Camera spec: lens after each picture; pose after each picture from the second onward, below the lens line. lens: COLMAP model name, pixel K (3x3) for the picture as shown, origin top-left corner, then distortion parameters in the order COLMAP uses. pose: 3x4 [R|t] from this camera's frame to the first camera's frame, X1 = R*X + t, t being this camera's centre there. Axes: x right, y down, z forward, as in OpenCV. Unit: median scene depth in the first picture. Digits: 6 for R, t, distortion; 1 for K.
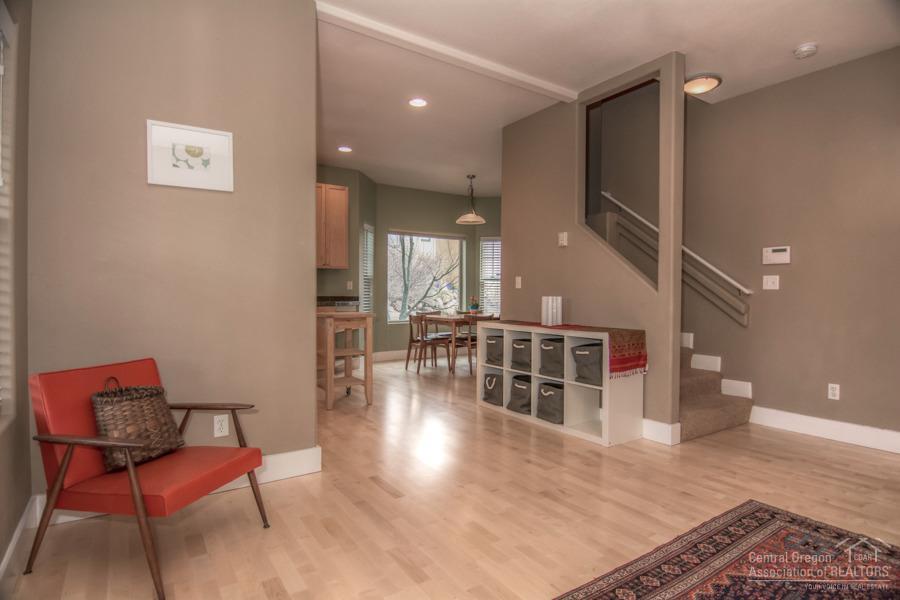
lens RADIAL K [[494.8, 0, 450.0], [0, 494.8, 300.0], [0, 0, 1]] dist [-0.000787, -0.000180]
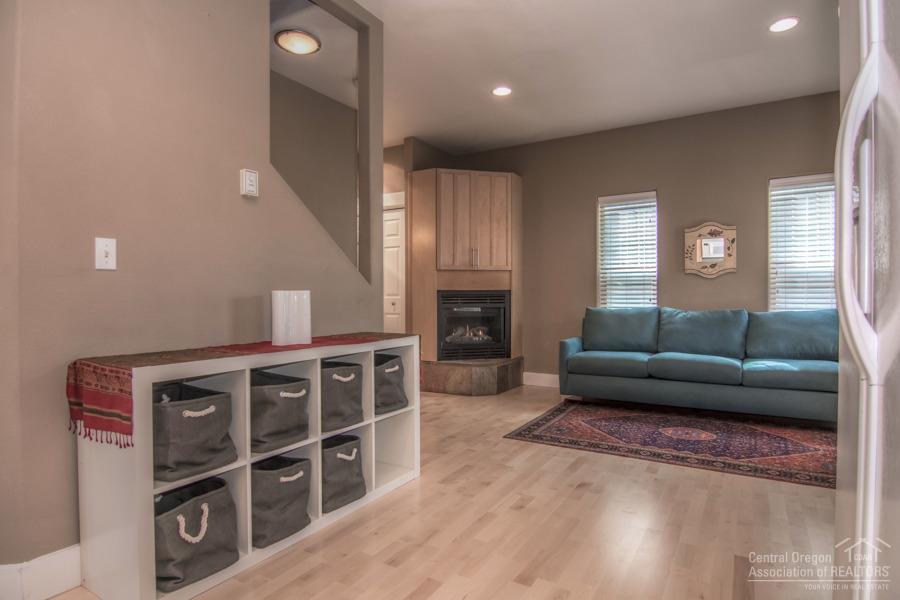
lens RADIAL K [[494.8, 0, 450.0], [0, 494.8, 300.0], [0, 0, 1]] dist [-0.000787, -0.000180]
pose [[-0.432155, -0.006811, 0.901773, -0.391097], [0.015454, 0.999769, 0.014958, -0.002269], [-0.901667, 0.020400, -0.431950, 1.174418]]
